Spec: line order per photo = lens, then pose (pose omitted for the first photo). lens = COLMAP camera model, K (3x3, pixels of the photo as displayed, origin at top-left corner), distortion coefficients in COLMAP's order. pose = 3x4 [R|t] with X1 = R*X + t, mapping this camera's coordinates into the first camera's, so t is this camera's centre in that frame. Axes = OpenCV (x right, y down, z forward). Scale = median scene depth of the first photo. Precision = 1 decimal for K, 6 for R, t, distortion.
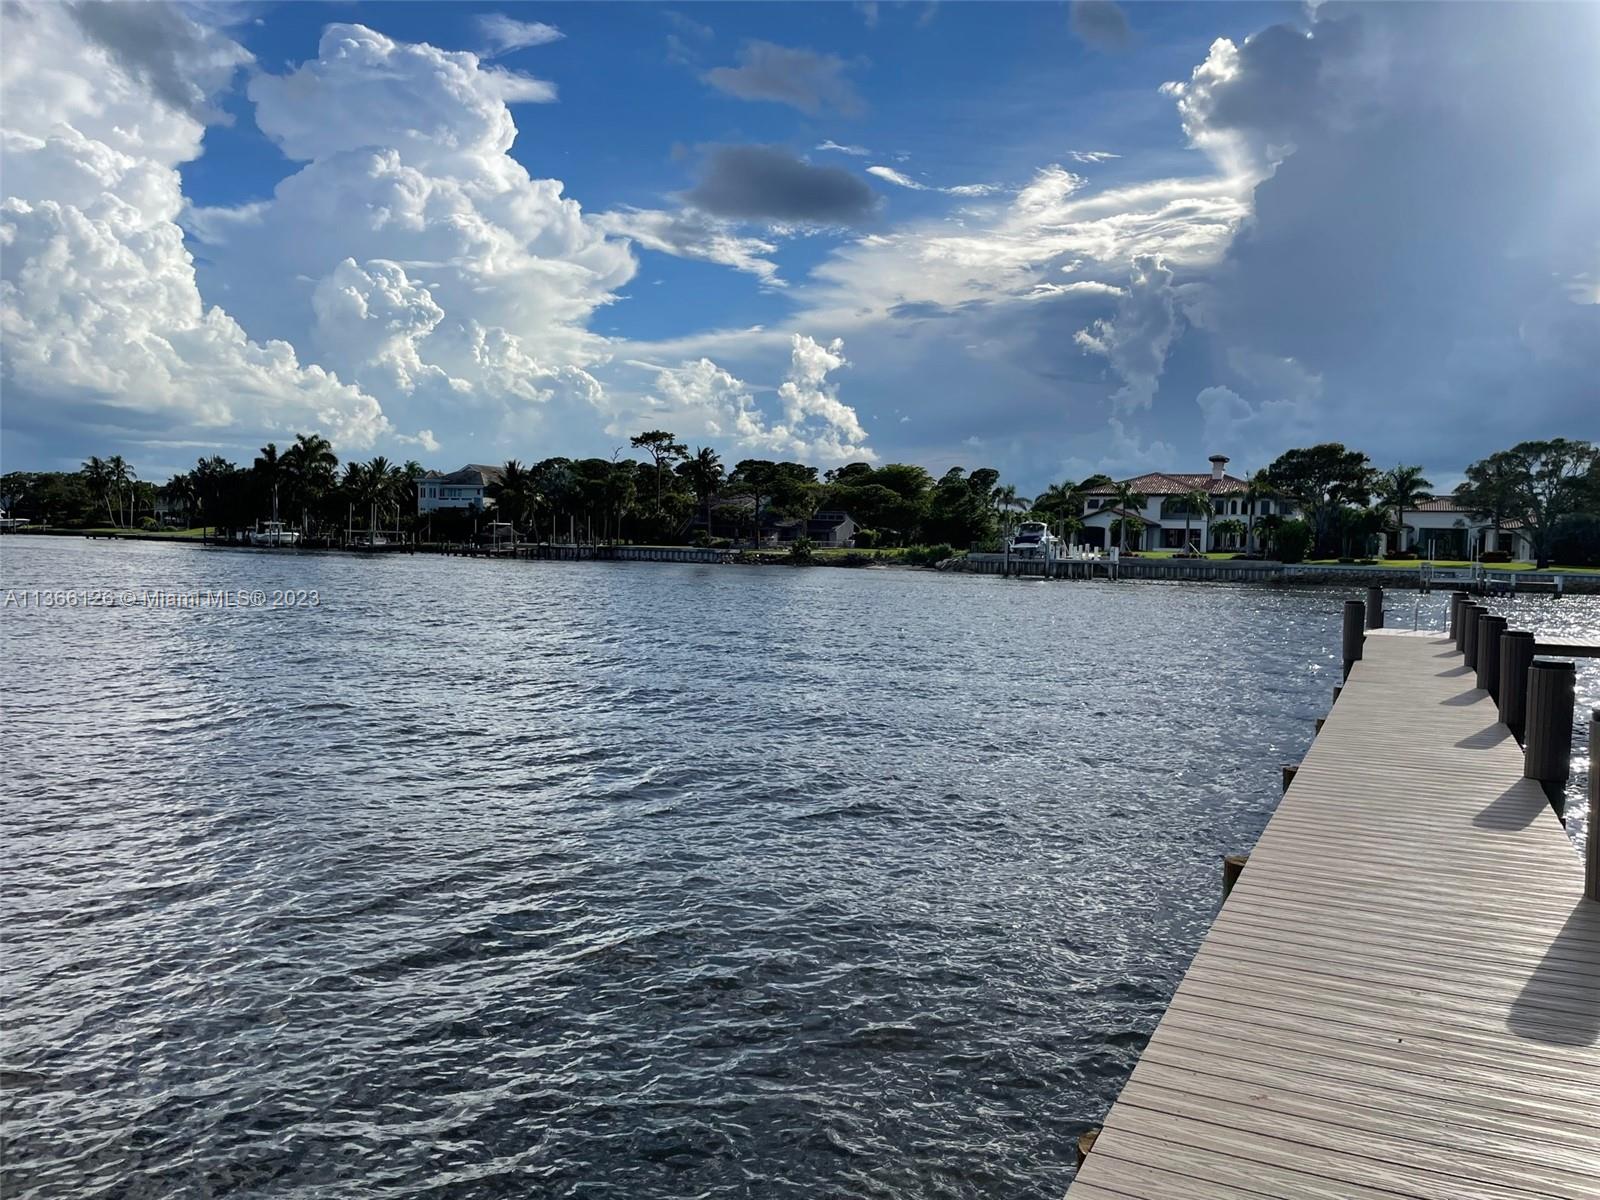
lens RADIAL K [[1227.8, 0, 800.0], [0, 1227.8, 600.0], [0, 0, 1]] dist [0.091722, -0.122269]
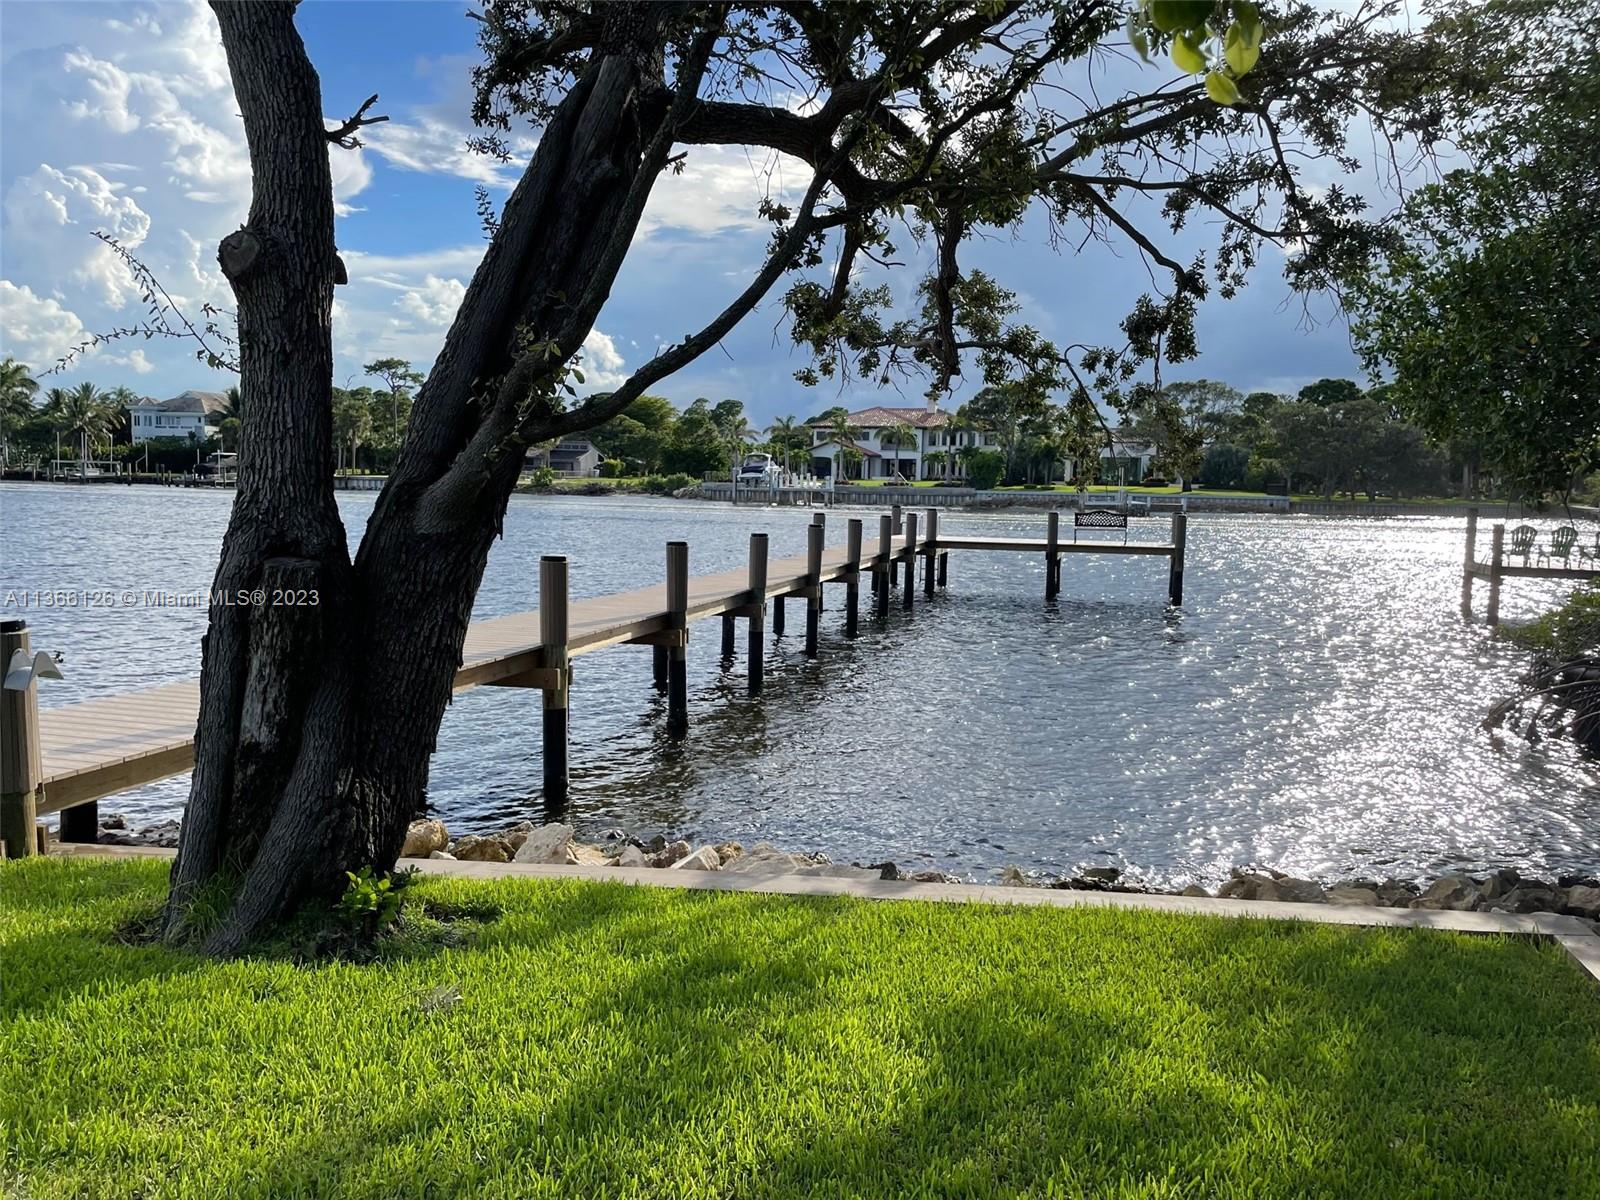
lens RADIAL K [[1217.2, 0, 801.9], [0, 1217.2, 622.8], [0, 0, 1]] dist [0.083706, -0.135959]
pose [[0.981027, -0.027990, 0.191838, 0.013613], [0.013297, 0.996907, 0.077455, 0.002212], [-0.193413, -0.073435, 0.978365, -0.048470]]
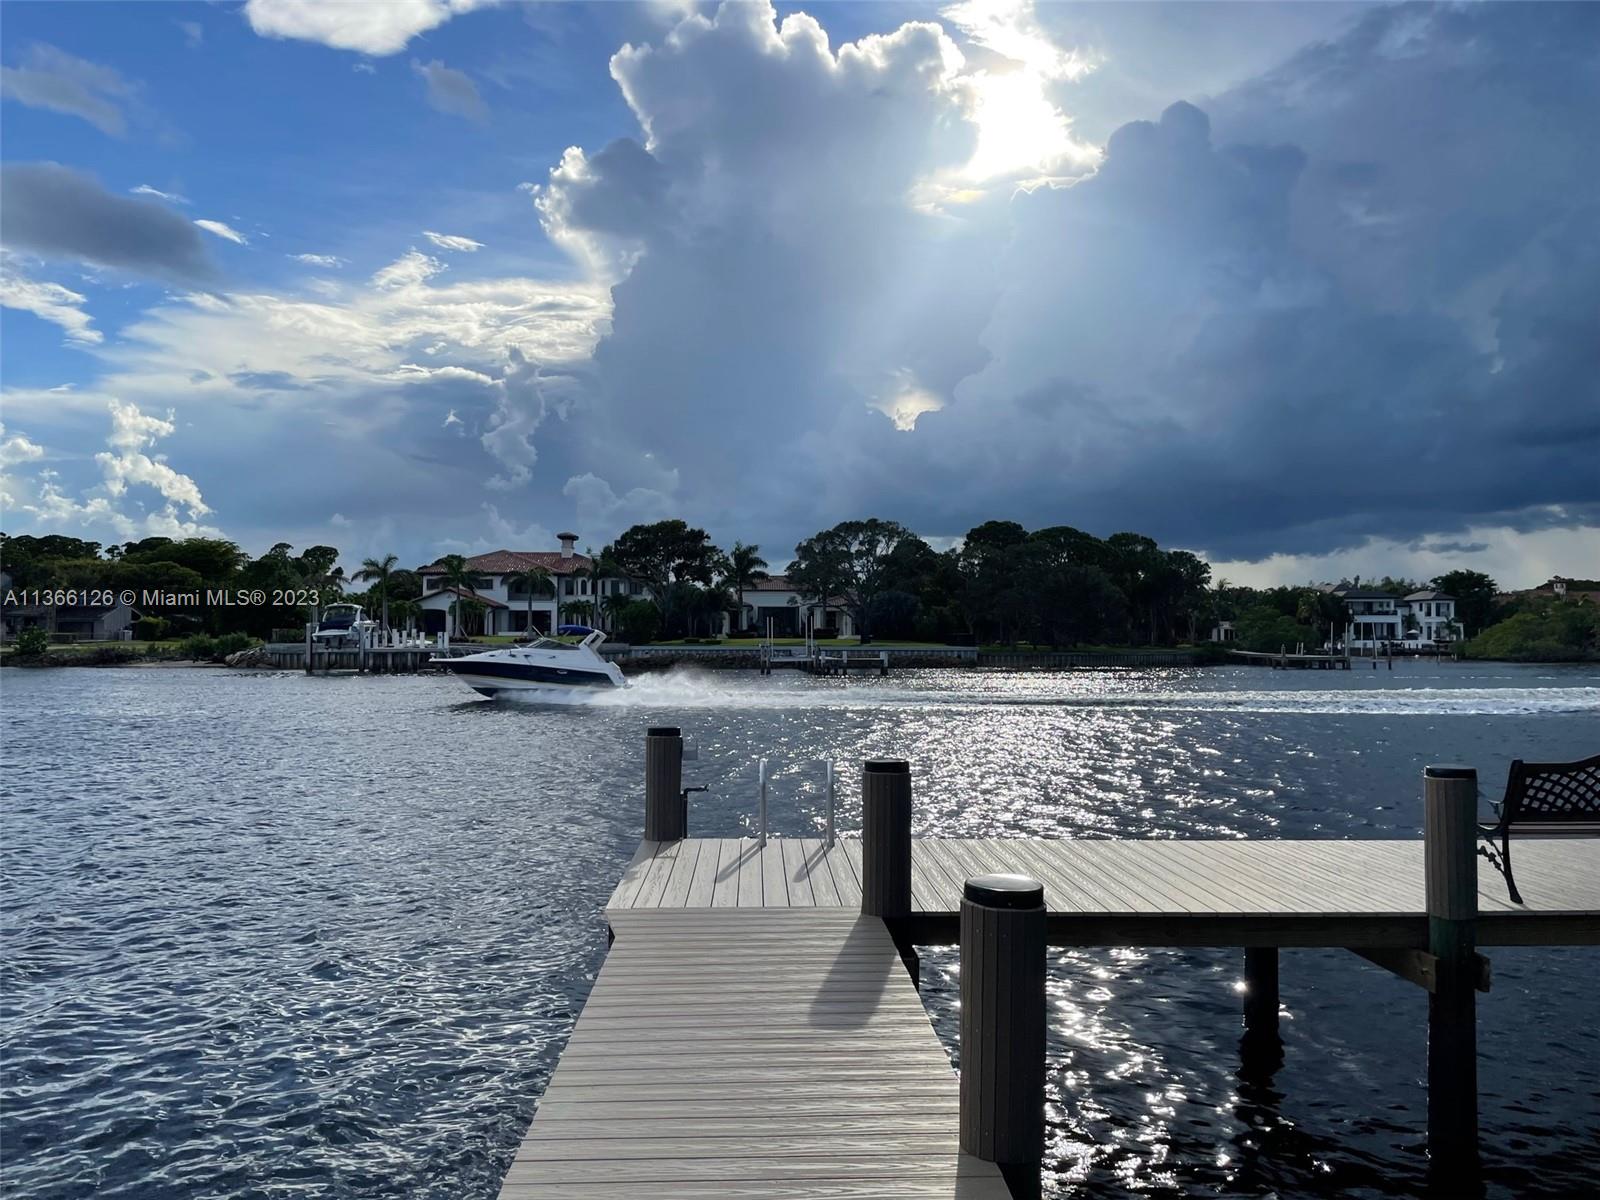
lens RADIAL K [[1227.8, 0, 800.0], [0, 1227.8, 600.0], [0, 0, 1]] dist [0.091722, -0.122269]
pose [[0.879813, -0.011141, 0.475190, 0.049751], [0.043544, 0.997411, -0.057236, -0.004138], [-0.473322, 0.071049, 0.878019, 0.100873]]
